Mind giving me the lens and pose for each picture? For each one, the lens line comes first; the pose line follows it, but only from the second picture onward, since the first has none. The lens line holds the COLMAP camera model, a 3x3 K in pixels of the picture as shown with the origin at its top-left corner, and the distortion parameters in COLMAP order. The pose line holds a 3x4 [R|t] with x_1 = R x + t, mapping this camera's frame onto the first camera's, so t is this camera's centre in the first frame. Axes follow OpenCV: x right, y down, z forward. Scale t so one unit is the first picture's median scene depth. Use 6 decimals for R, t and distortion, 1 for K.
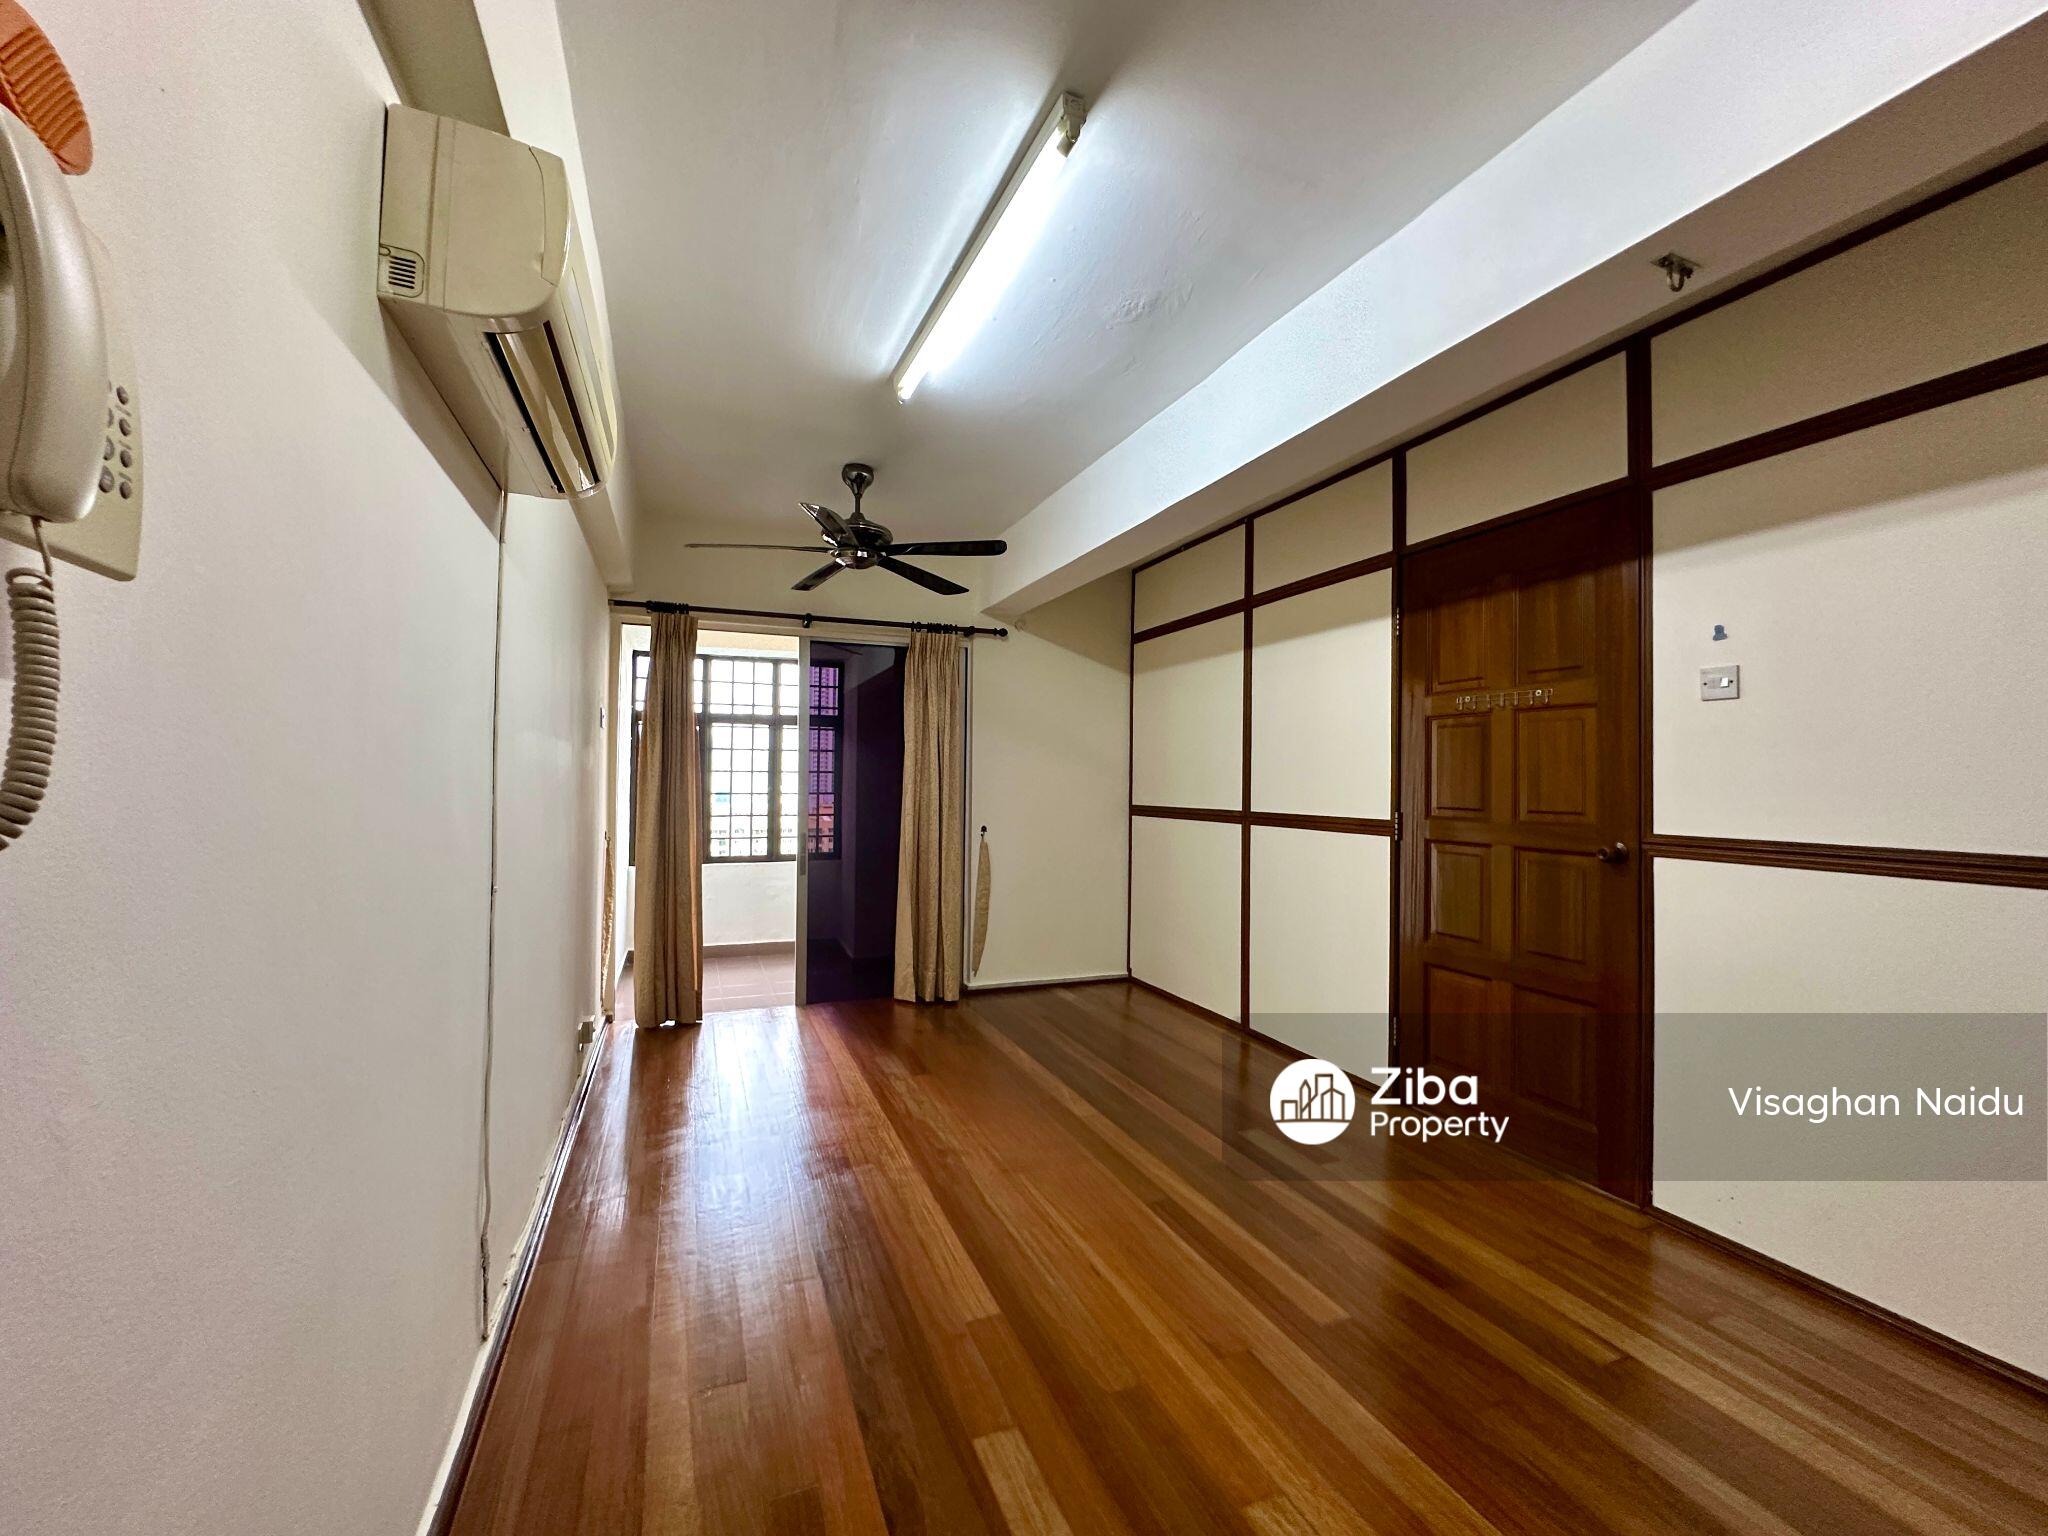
lens RADIAL K [[821.8, 0, 1024.0], [0, 821.8, 768.0], [0, 0, 1]] dist [-0.000458, 0.000055]
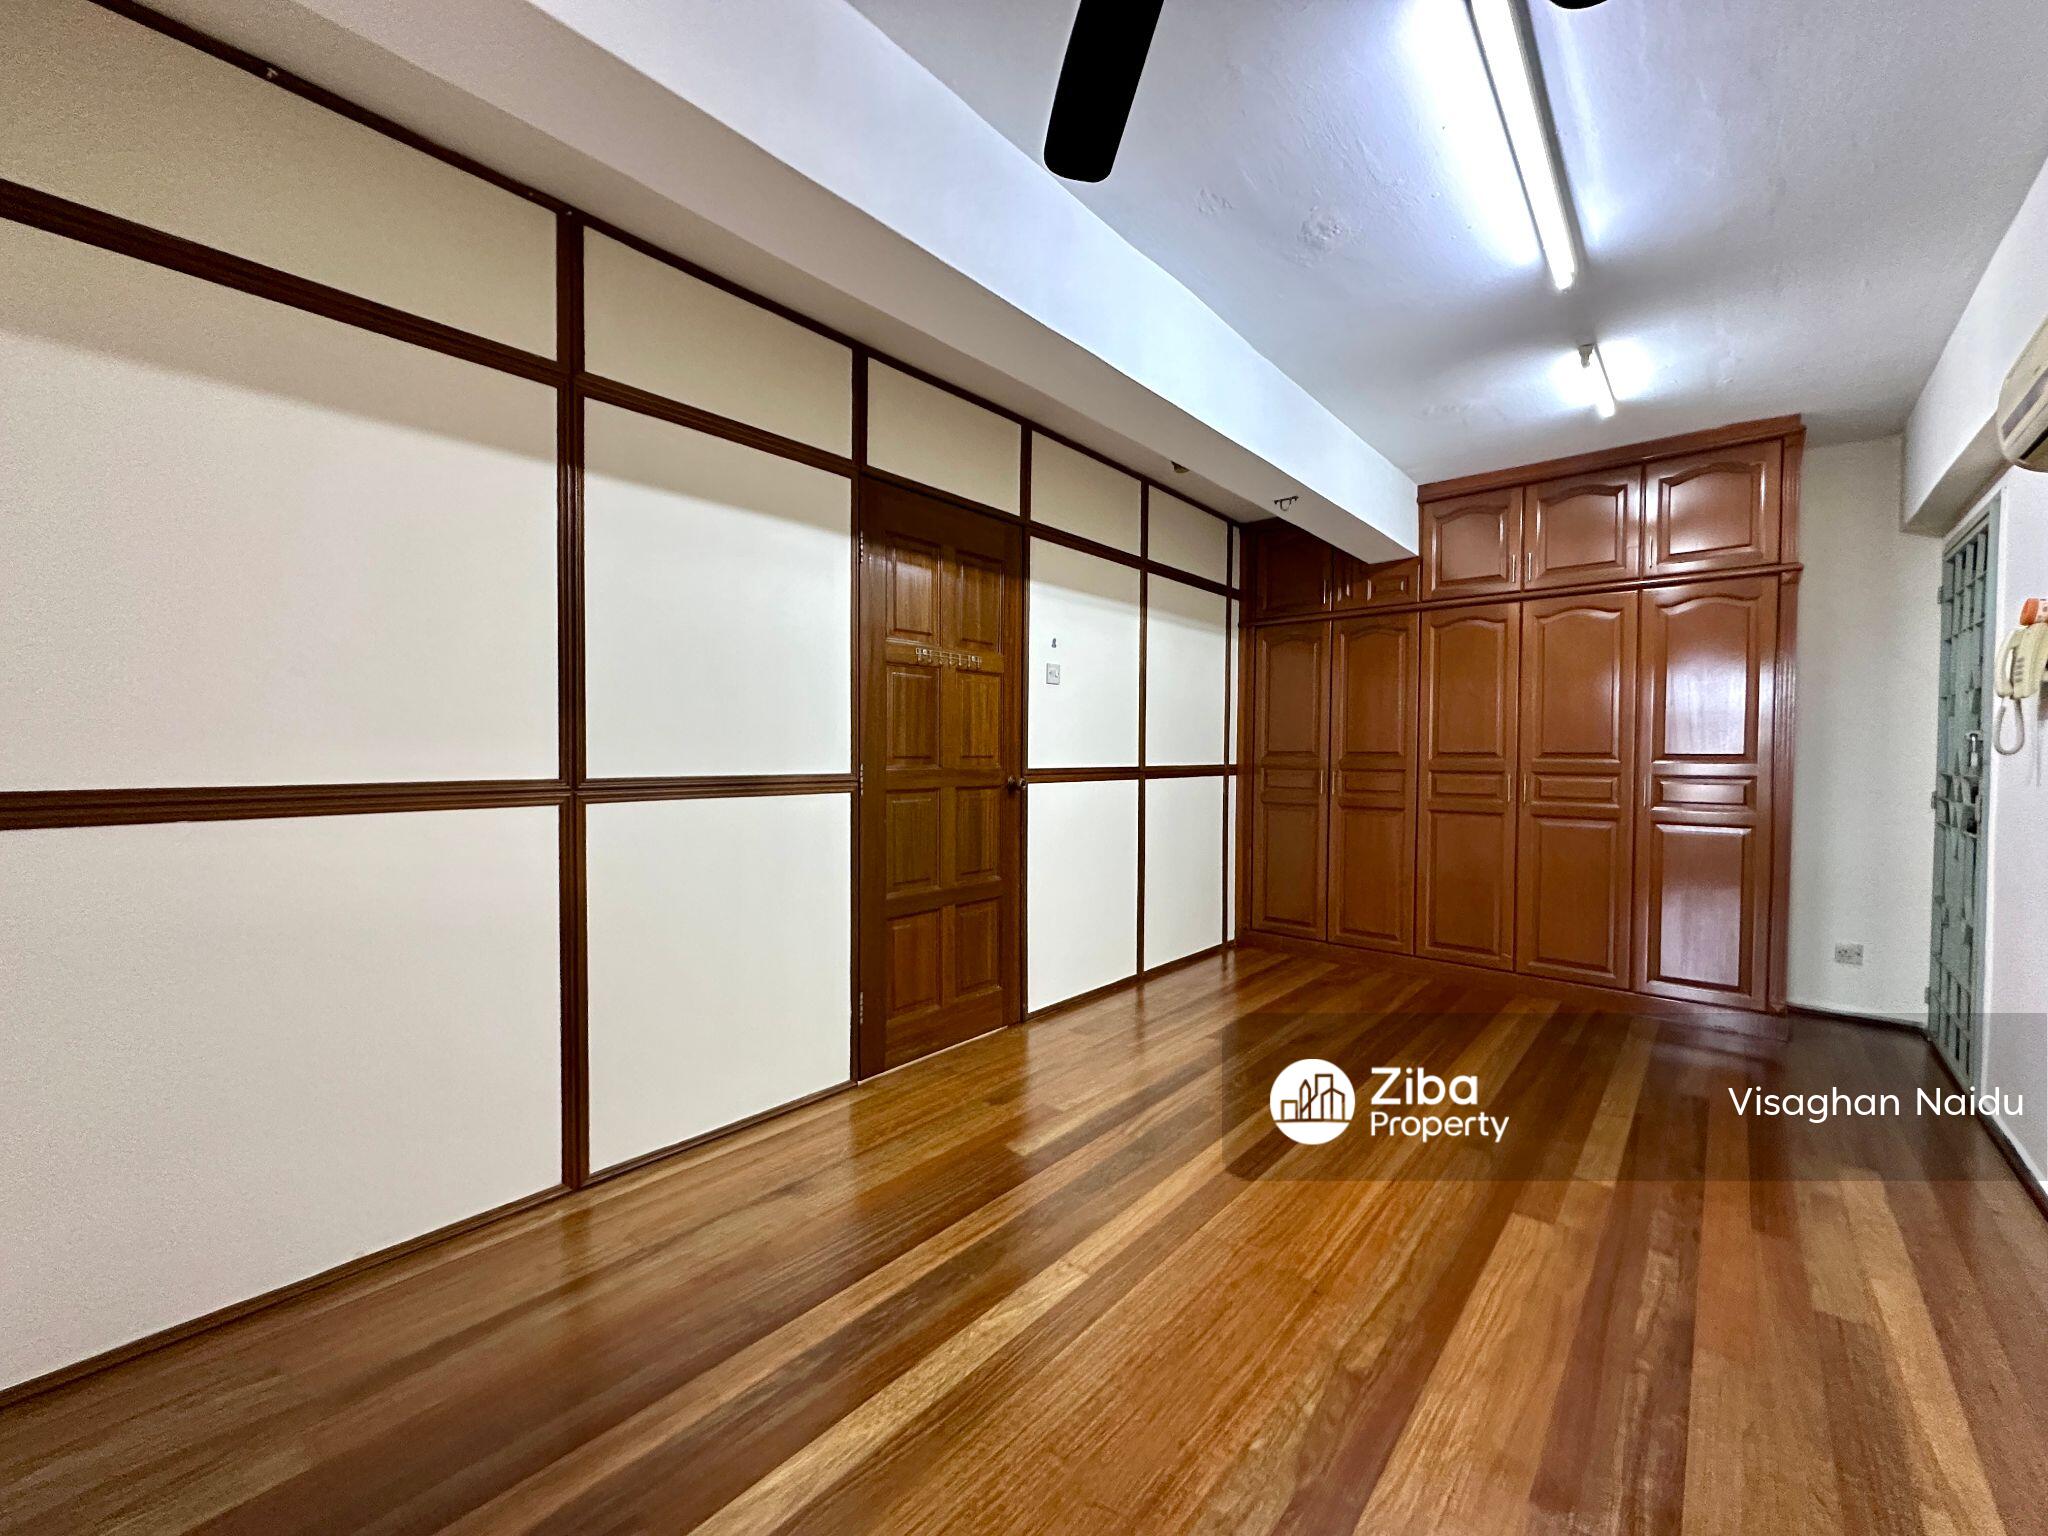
lens RADIAL K [[821.8, 0, 1024.0], [0, 821.8, 768.0], [0, 0, 1]] dist [-0.000458, 0.000055]
pose [[-0.448542, -0.037491, 0.892975, -0.513359], [-0.028213, 0.999216, 0.027779, 0.034841], [-0.893317, -0.012734, -0.449248, 1.534260]]
